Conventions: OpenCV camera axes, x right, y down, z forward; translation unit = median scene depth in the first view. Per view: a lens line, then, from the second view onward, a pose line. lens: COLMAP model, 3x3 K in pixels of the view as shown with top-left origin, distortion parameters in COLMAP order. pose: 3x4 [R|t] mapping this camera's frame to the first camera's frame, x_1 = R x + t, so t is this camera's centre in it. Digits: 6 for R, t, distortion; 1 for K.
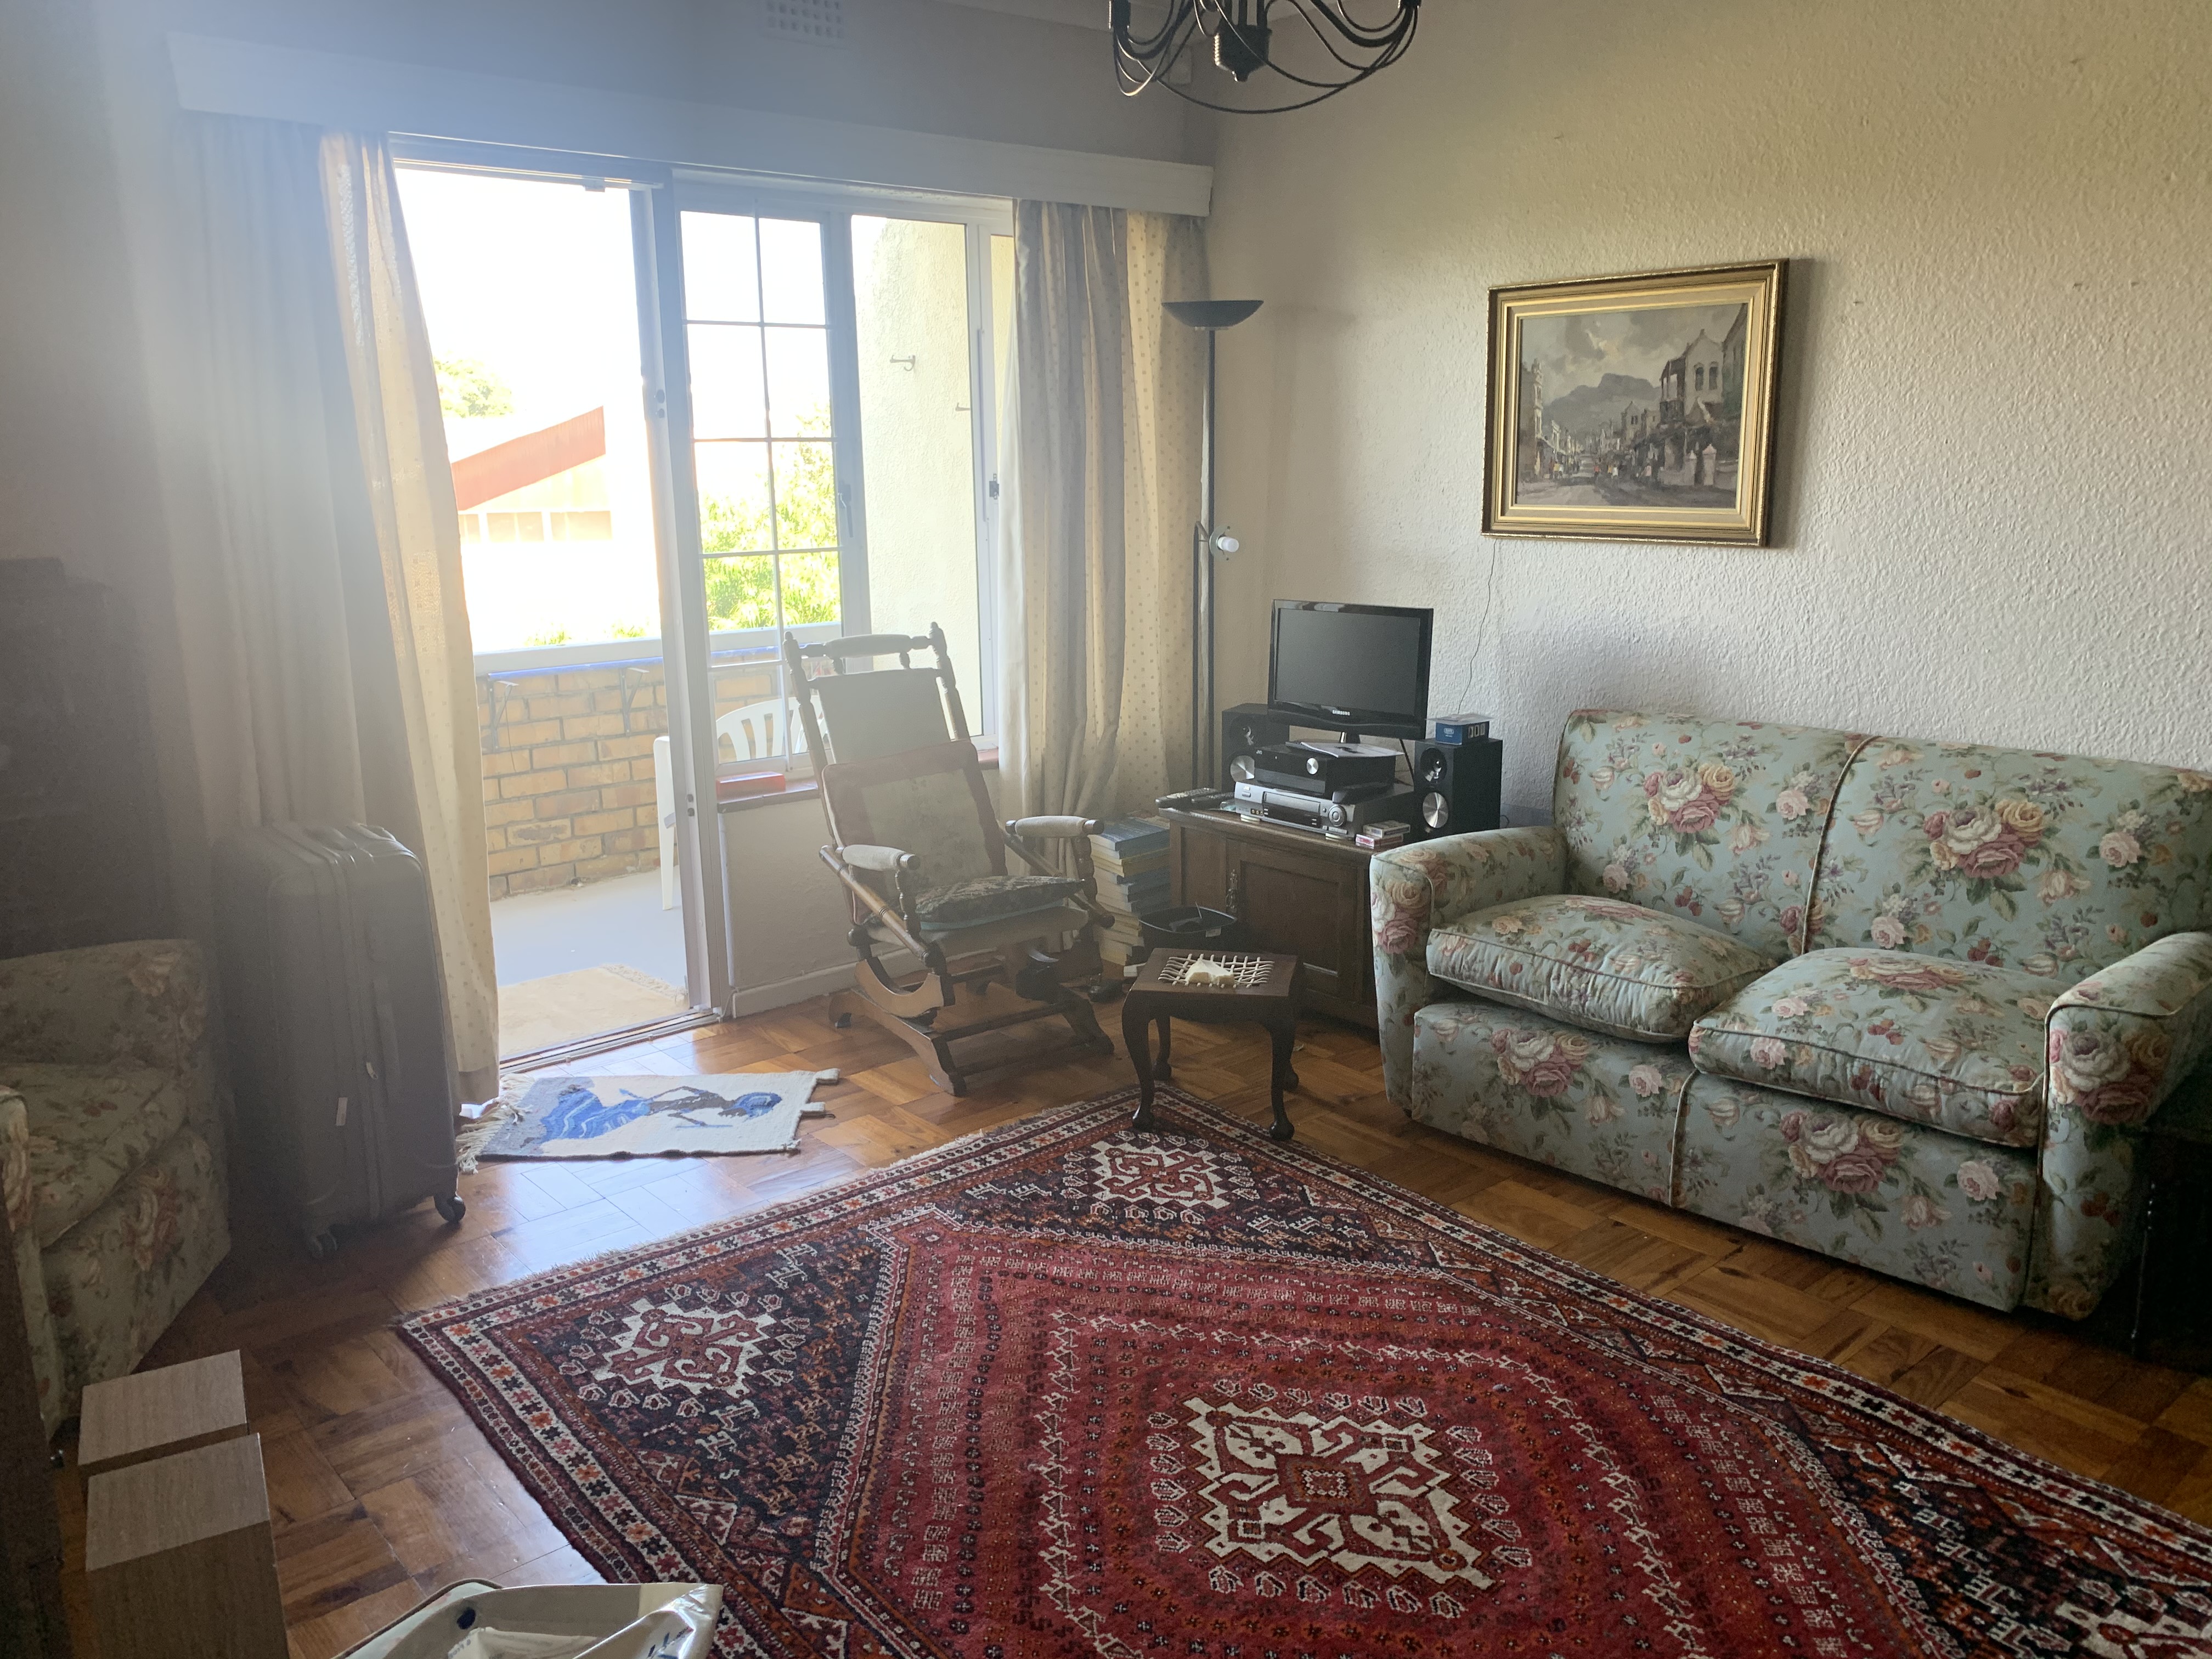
lens RADIAL K [[1677.2, 0, 1100.0], [0, 1677.2, 835.0], [0, 0, 1]] dist [0.004459, 0.001466]
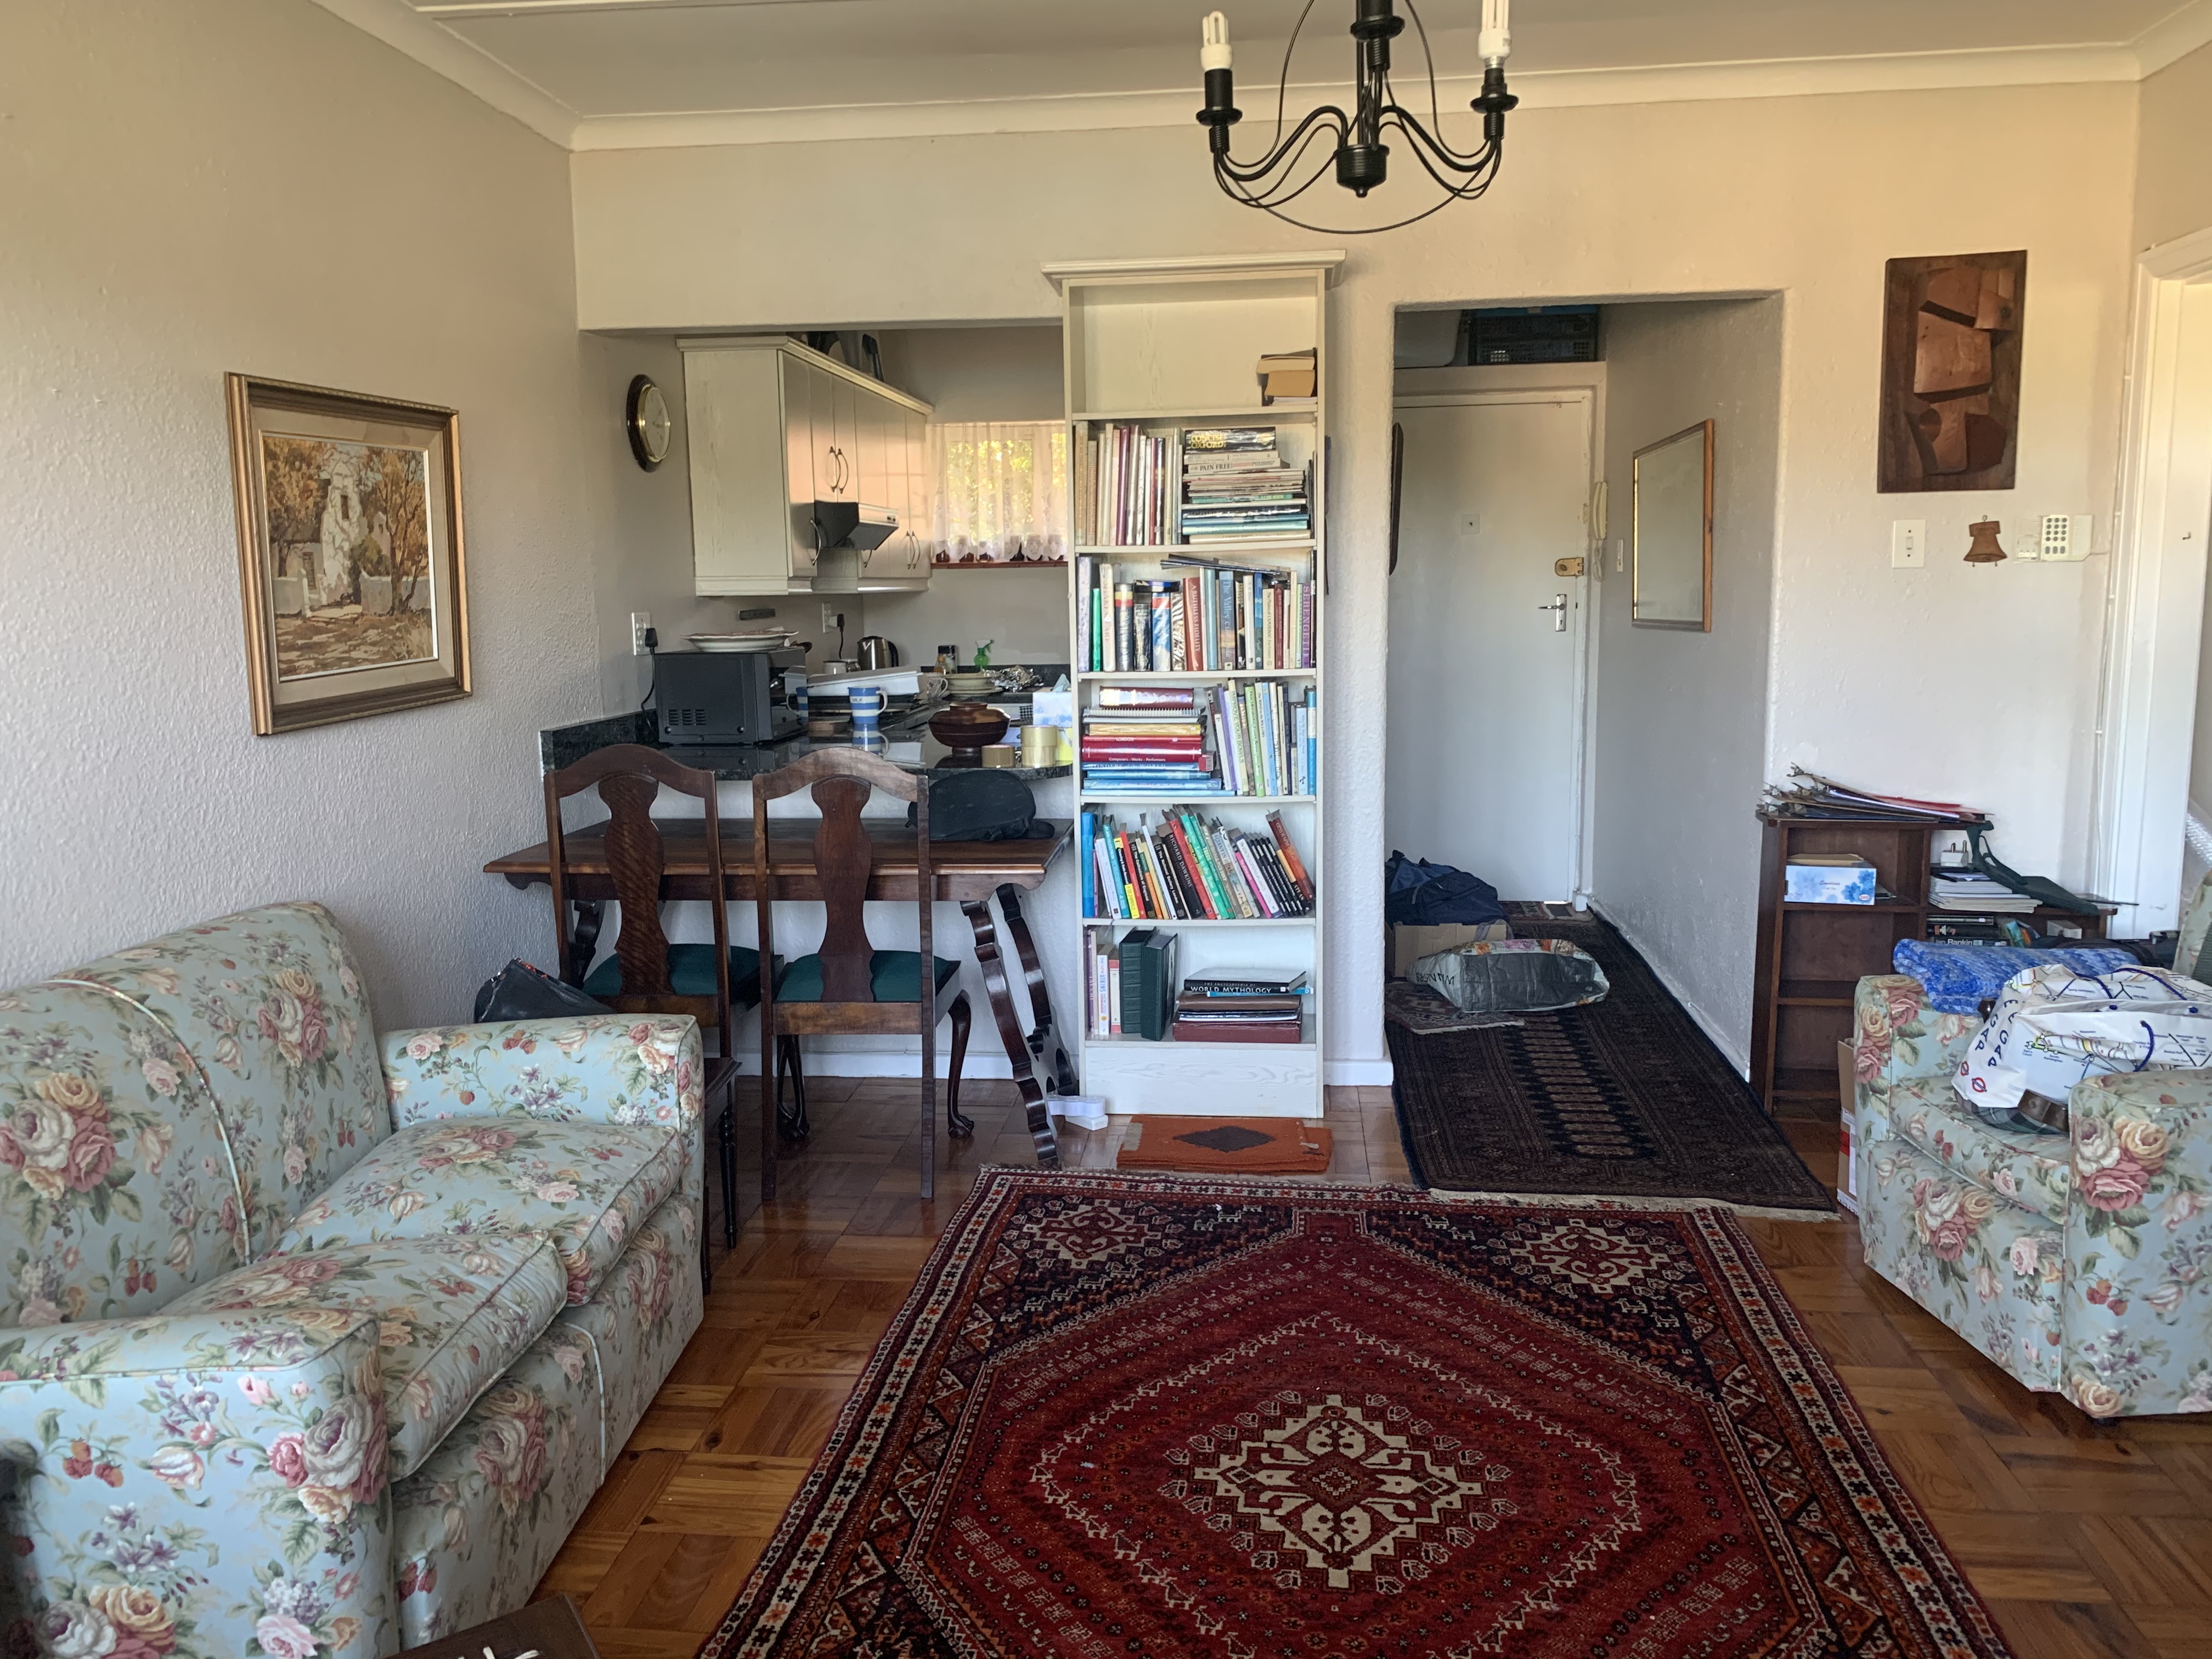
lens RADIAL K [[1677.2, 0, 1097.4], [0, 1677.2, 818.3], [0, 0, 1]] dist [0.004459, 0.001466]
pose [[-0.677105, -0.080119, 0.731512, -0.511959], [0.190034, 0.941302, 0.278996, -0.345186], [-0.710926, 0.327921, -0.622135, 1.603032]]
